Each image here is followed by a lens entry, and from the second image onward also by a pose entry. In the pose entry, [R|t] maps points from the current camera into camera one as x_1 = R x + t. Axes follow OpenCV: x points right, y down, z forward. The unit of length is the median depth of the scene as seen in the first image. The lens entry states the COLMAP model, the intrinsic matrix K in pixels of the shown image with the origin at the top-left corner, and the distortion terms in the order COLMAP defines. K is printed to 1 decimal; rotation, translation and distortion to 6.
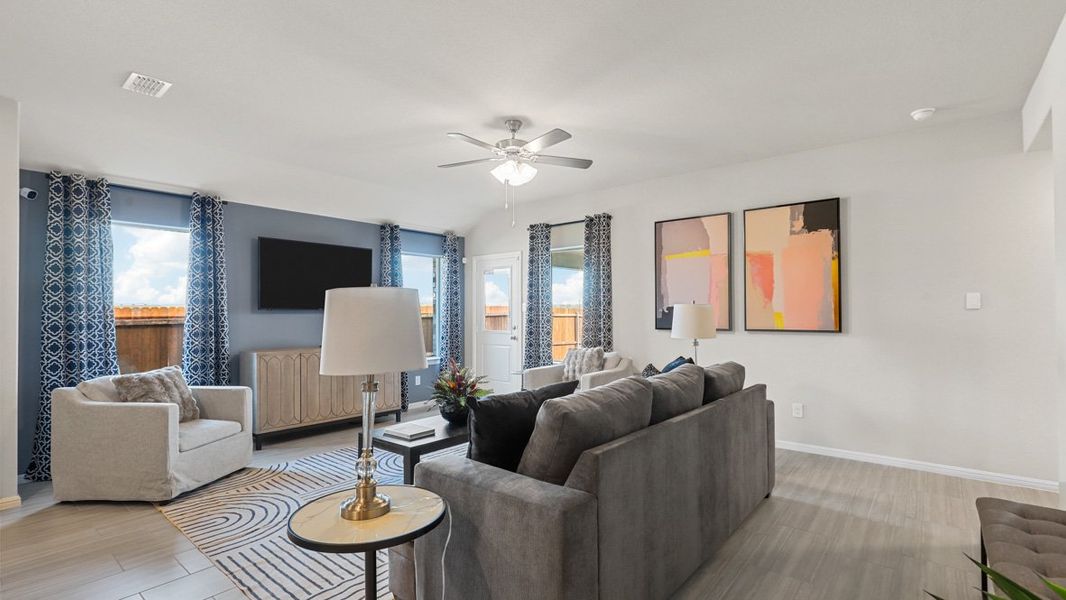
lens RADIAL K [[485.3, 0, 527.1], [0, 485.3, 305.4], [0, 0, 1]] dist [-0.001764, 0.001056]
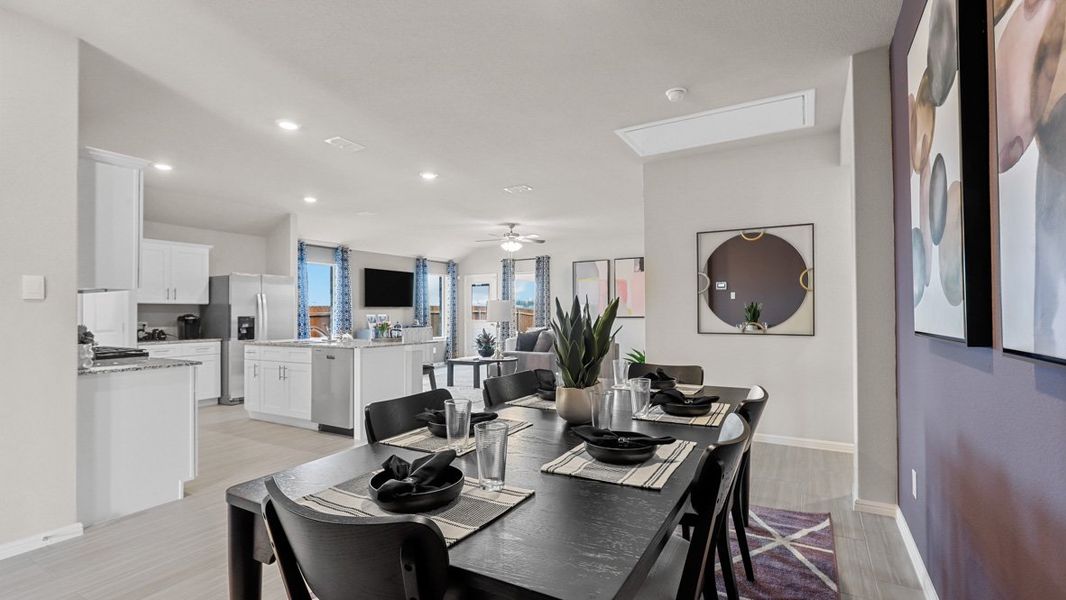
lens RADIAL K [[485.3, 0, 530.3], [0, 485.3, 303.1], [0, 0, 1]] dist [-0.001764, 0.001056]
pose [[0.987018, 0.001303, 0.160607, -0.231254], [-0.000132, 0.999973, -0.007305, 0.005903], [-0.160612, 0.007189, 0.986991, -0.948789]]
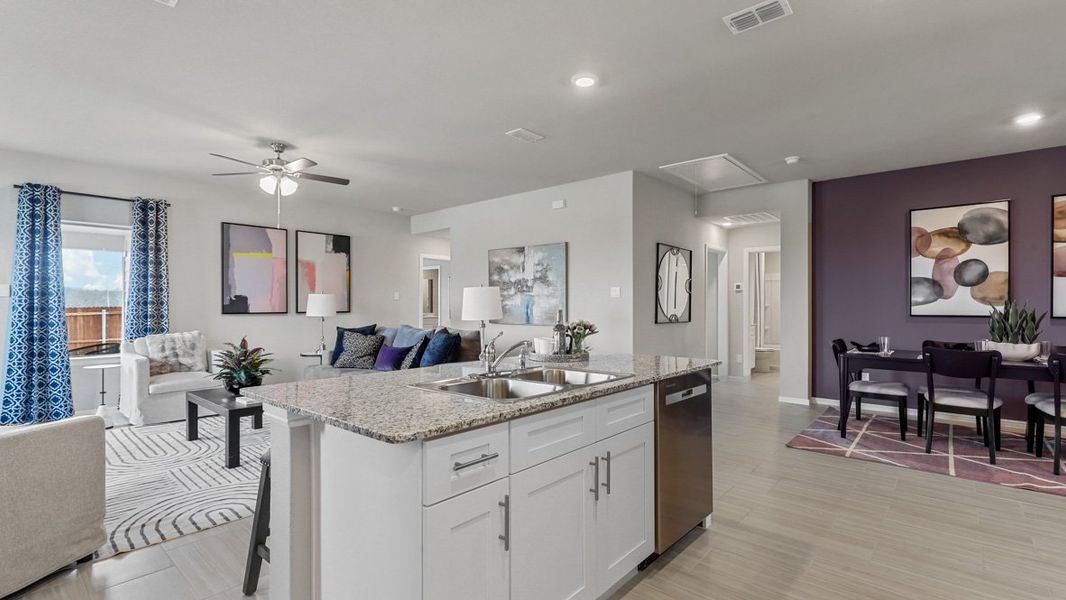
lens RADIAL K [[485.3, 0, 534.7], [0, 485.3, 305.3], [0, 0, 1]] dist [-0.001764, 0.001056]
pose [[0.029216, 0.006686, 0.999551, -0.961269], [-0.015880, 0.999855, -0.006224, 0.025806], [-0.999447, -0.015691, 0.029317, 0.231066]]
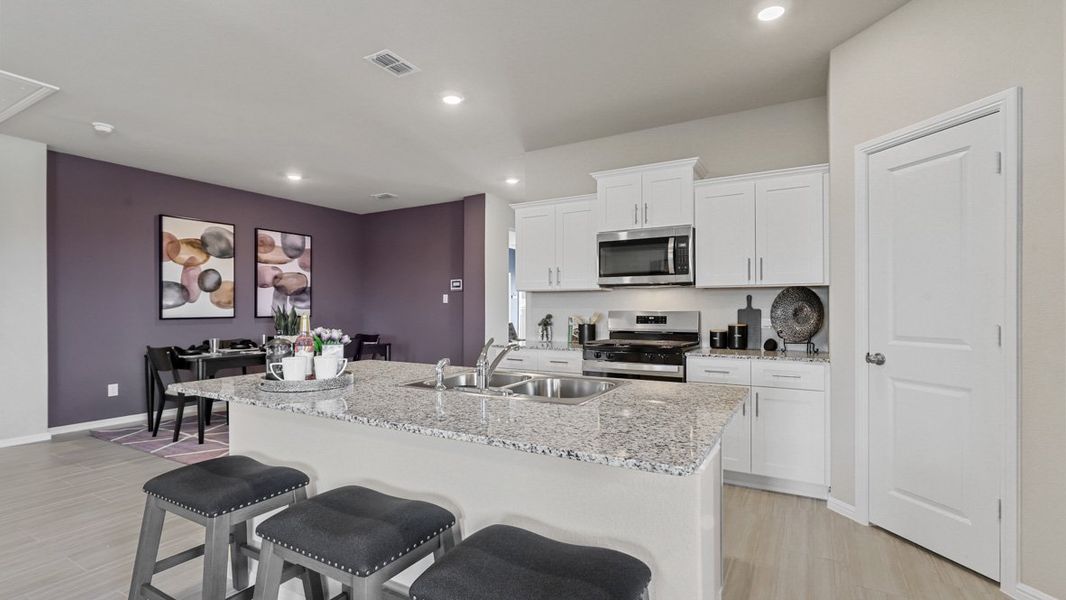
lens RADIAL K [[485.3, 0, 534.6], [0, 485.3, 305.3], [0, 0, 1]] dist [-0.001764, 0.001056]
pose [[-0.986302, 0.009010, -0.164705, -0.498997], [0.011968, 0.999784, -0.016977, 0.027256], [0.164517, -0.018716, -0.986197, 0.653876]]
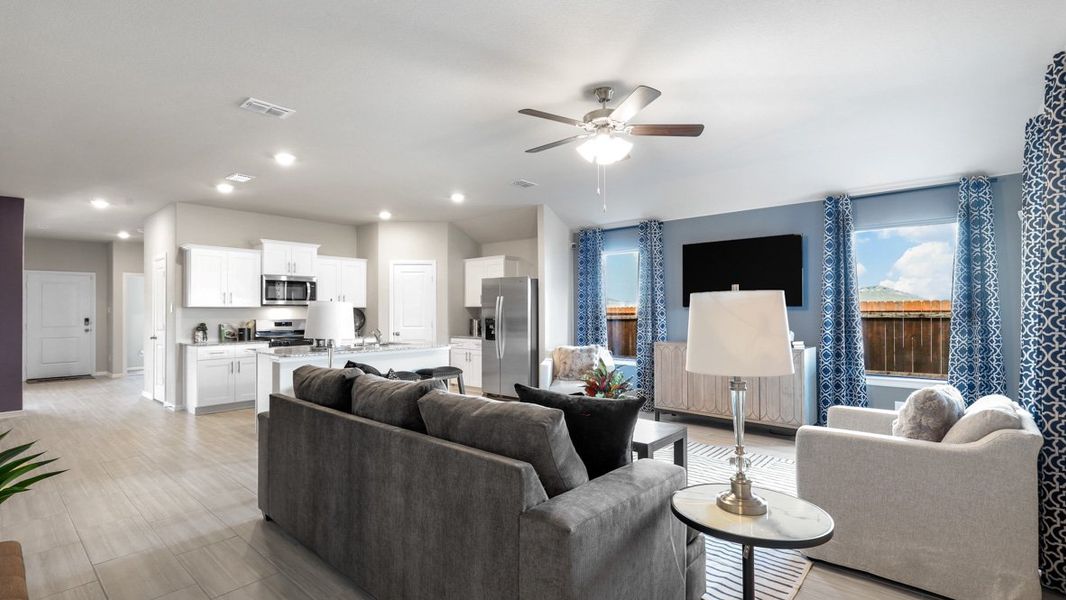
lens RADIAL K [[485.3, 0, 535.9], [0, 485.3, 300.8], [0, 0, 1]] dist [-0.001764, 0.001056]
pose [[-0.024595, -0.013776, -0.999603, 0.637797], [0.018754, 0.999723, -0.014239, 0.004422], [0.999522, -0.019097, -0.024330, 0.686057]]
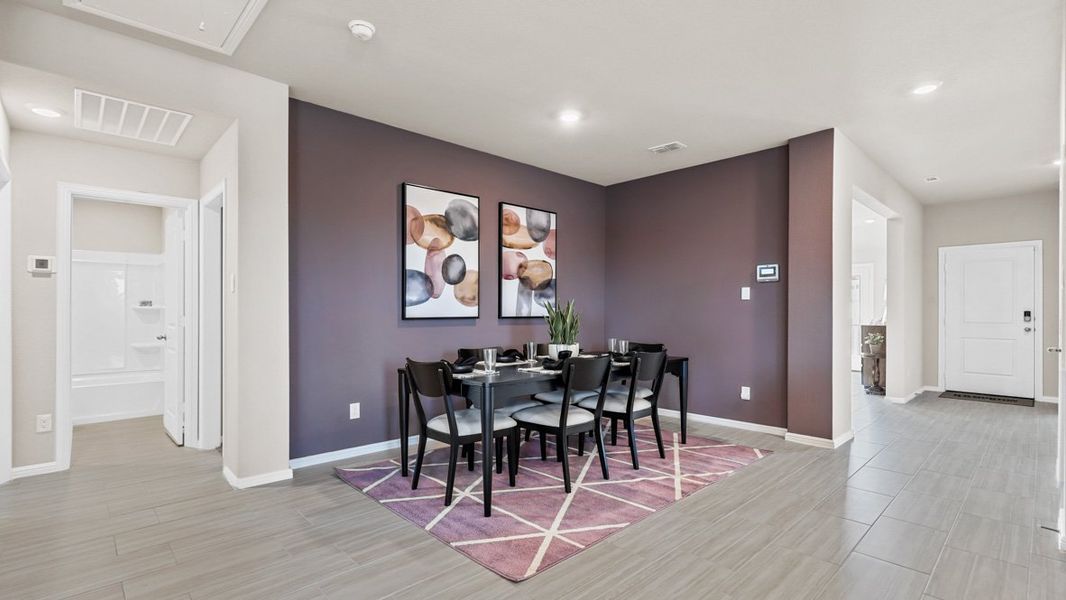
lens RADIAL K [[485.3, 0, 535.6], [0, 485.3, 310.2], [0, 0, 1]] dist [-0.001764, 0.001056]
pose [[-0.992686, 0.005471, 0.120598, -0.168337], [0.003772, 0.999890, -0.014311, 0.027132], [-0.120663, -0.013751, -0.992598, 0.234296]]
